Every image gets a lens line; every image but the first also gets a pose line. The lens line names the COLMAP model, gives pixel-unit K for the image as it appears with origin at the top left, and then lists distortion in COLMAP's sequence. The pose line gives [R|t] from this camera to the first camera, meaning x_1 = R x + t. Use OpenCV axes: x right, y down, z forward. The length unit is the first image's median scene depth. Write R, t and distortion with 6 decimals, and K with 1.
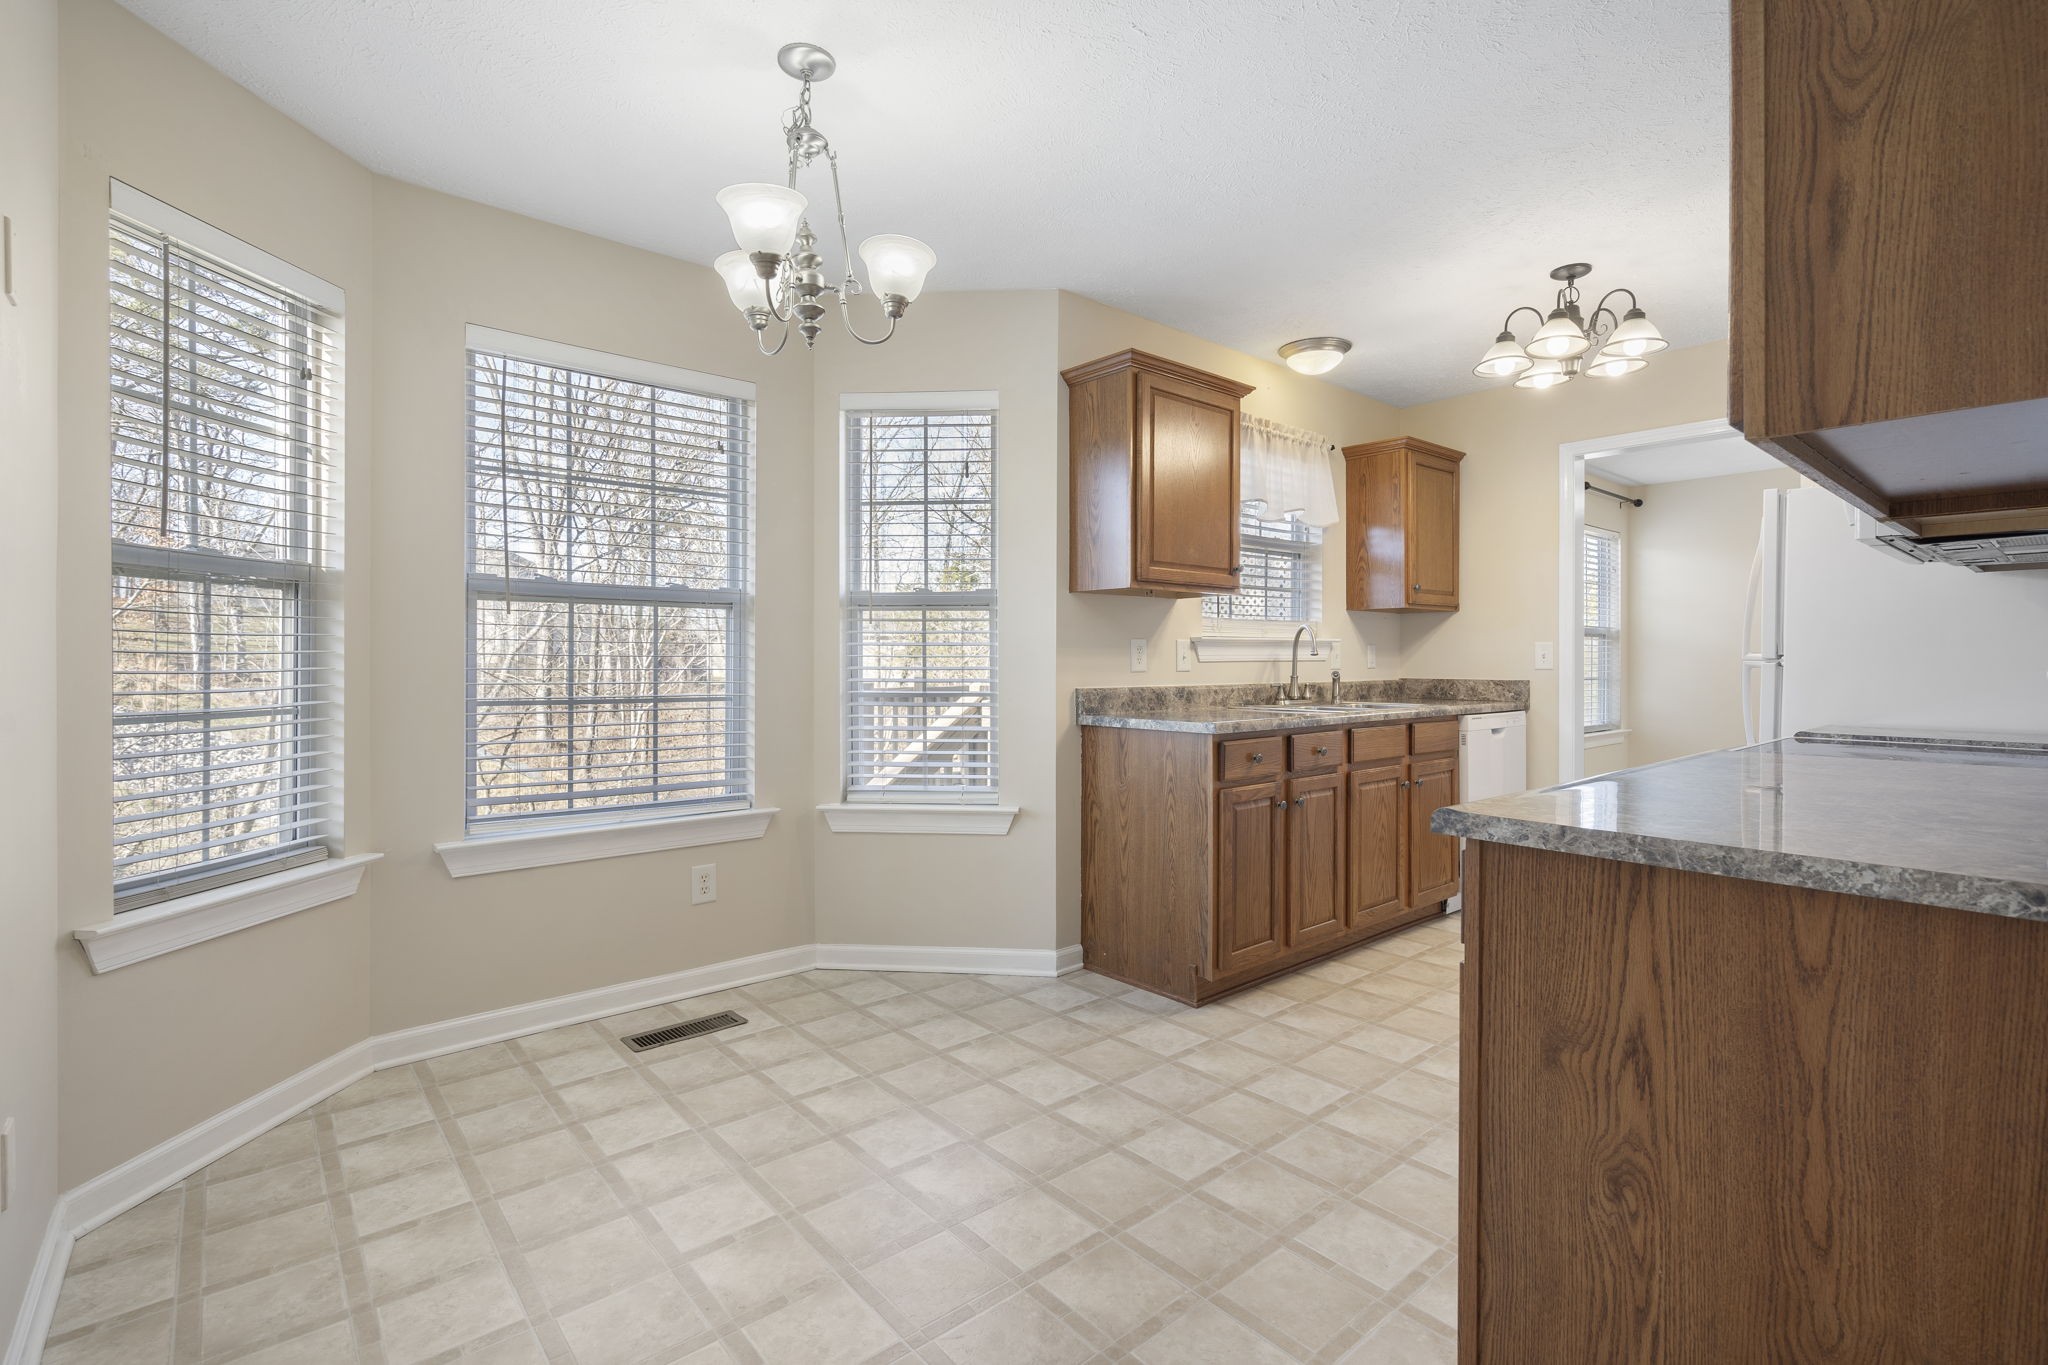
lens RADIAL K [[942.5, 0, 1026.5], [0, 942.5, 671.3], [0, 0, 1]] dist [-0.005965, 0.001564]
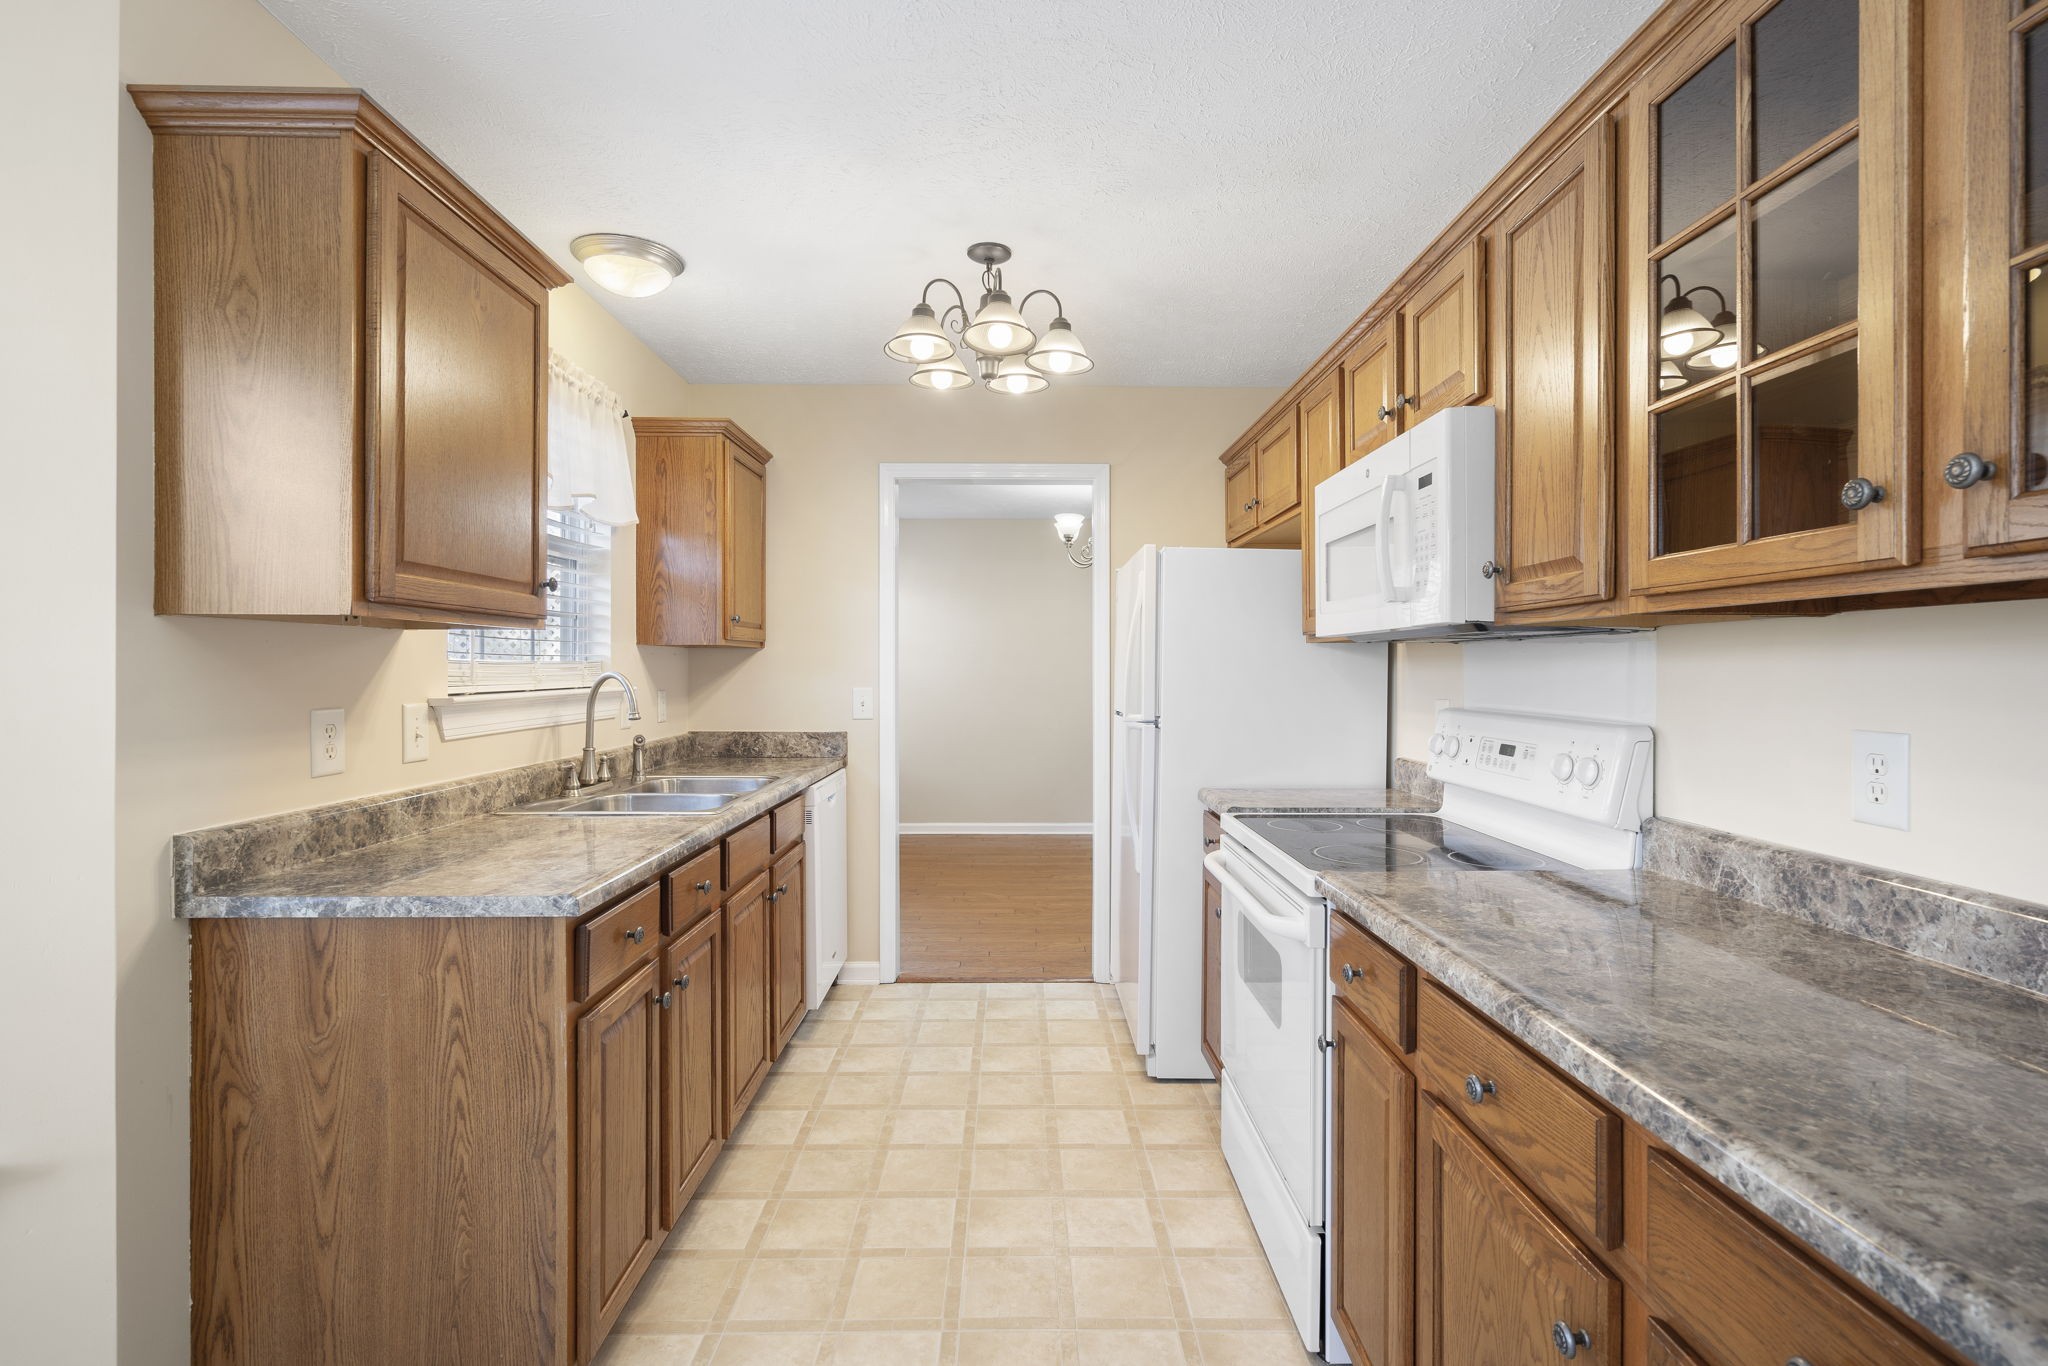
lens RADIAL K [[939.5, 0, 1029.2], [0, 939.5, 675.5], [0, 0, 1]] dist [-0.012666, 0.007646]
pose [[0.637266, -0.003872, 0.770634, -0.026194], [0.006522, 0.999979, -0.000369, -0.049499], [-0.770616, 0.005262, 0.637278, 0.396228]]
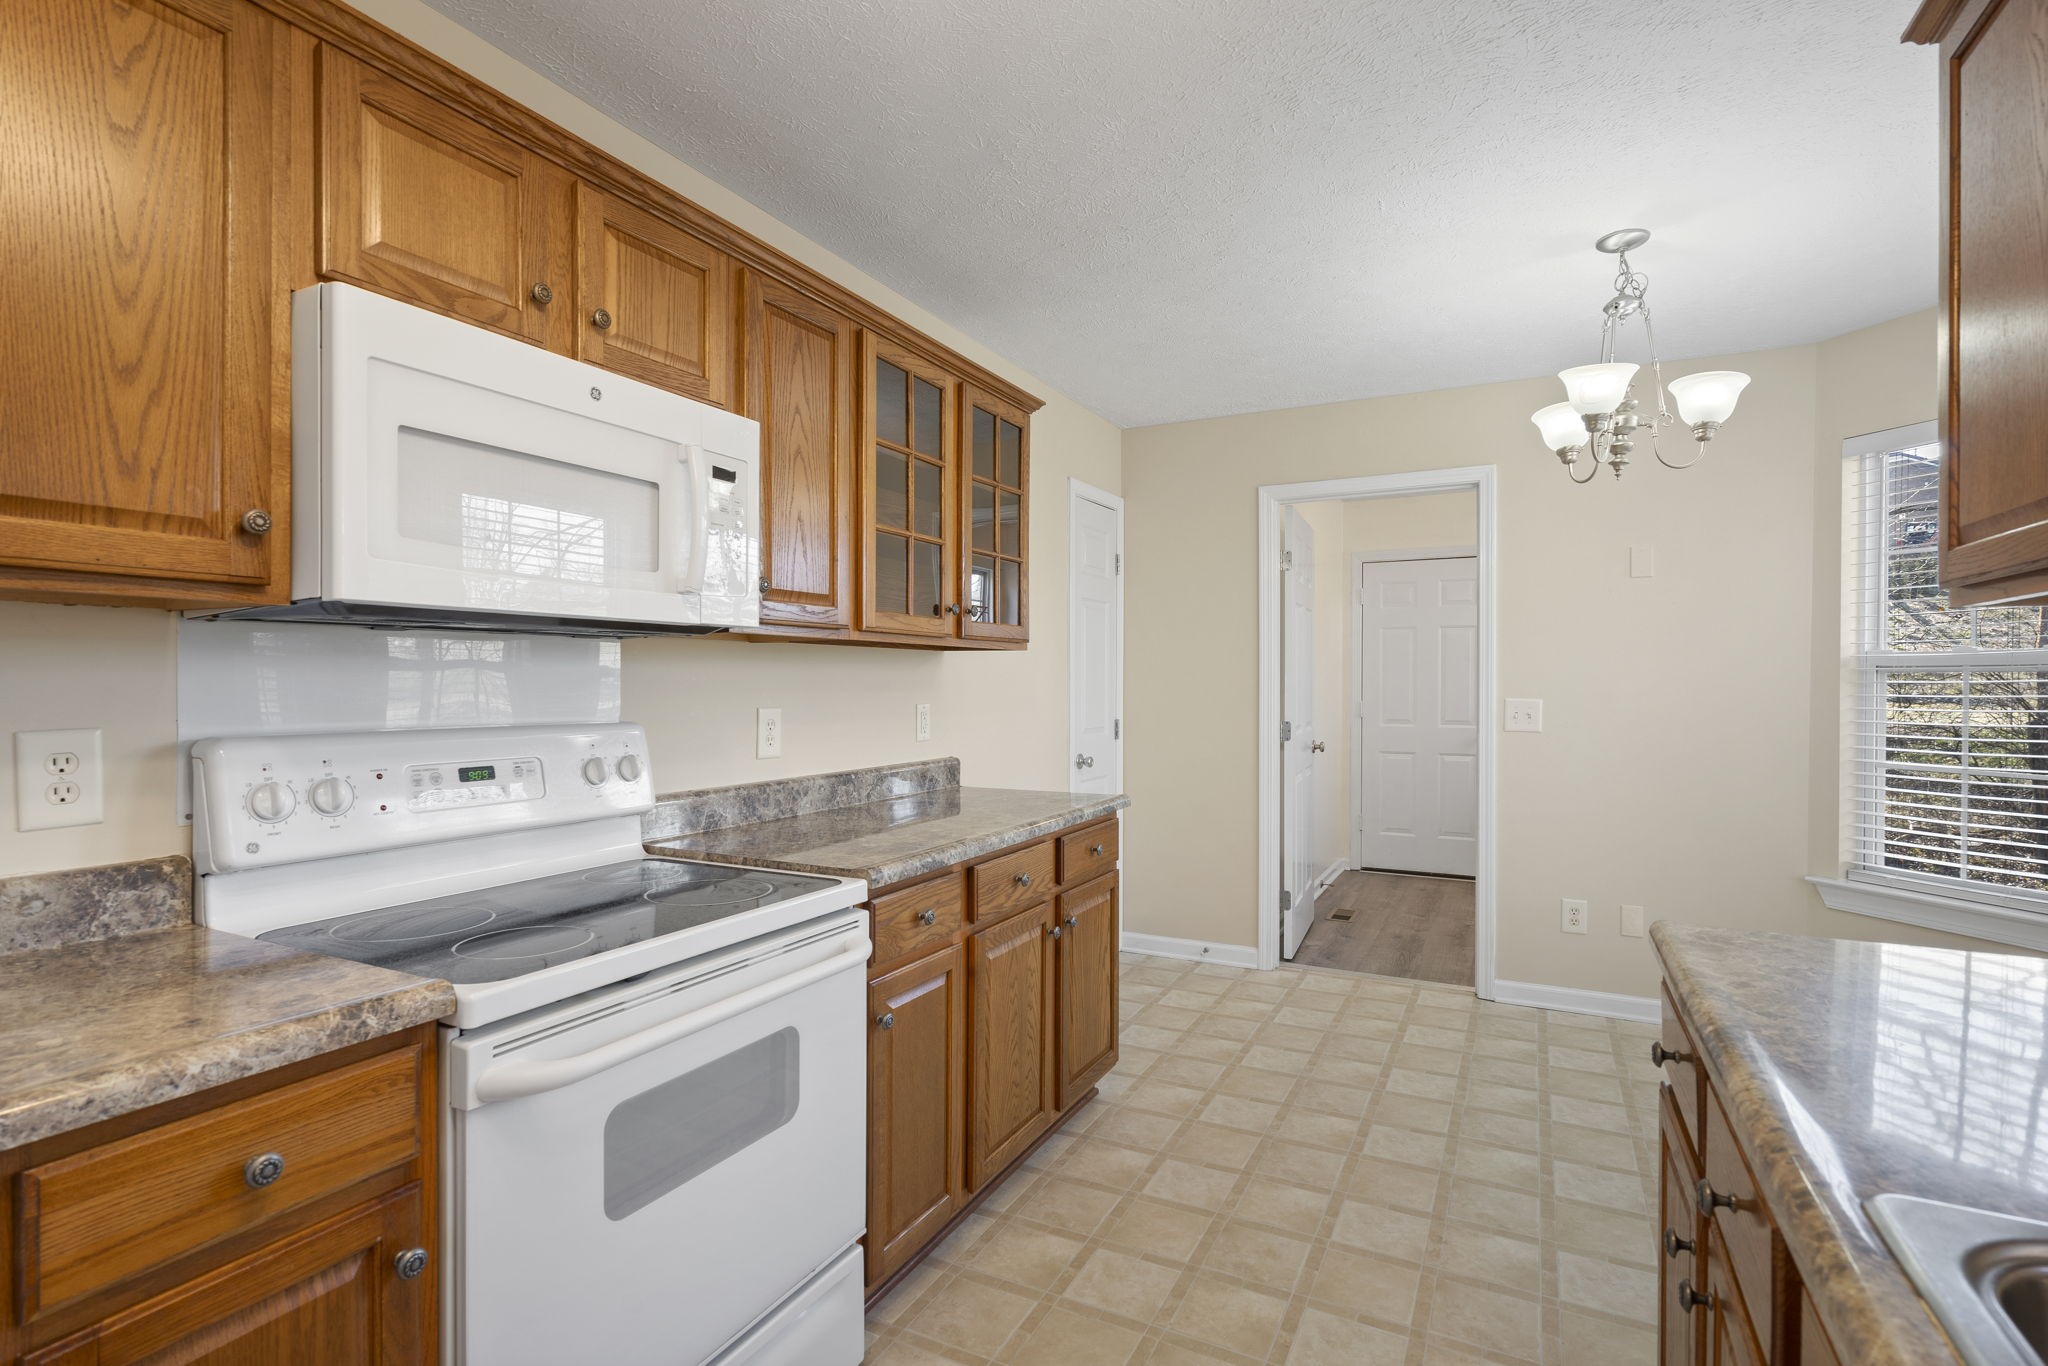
lens RADIAL K [[976.3, 0, 1029.6], [0, 976.3, 690.1], [0, 0, 1]] dist [0.002947, 0.000569]
pose [[-0.926200, 0.002359, -0.377026, 0.534894], [-0.004949, 0.999818, 0.018415, -0.052052], [0.377001, 0.018922, -0.926020, 1.070000]]
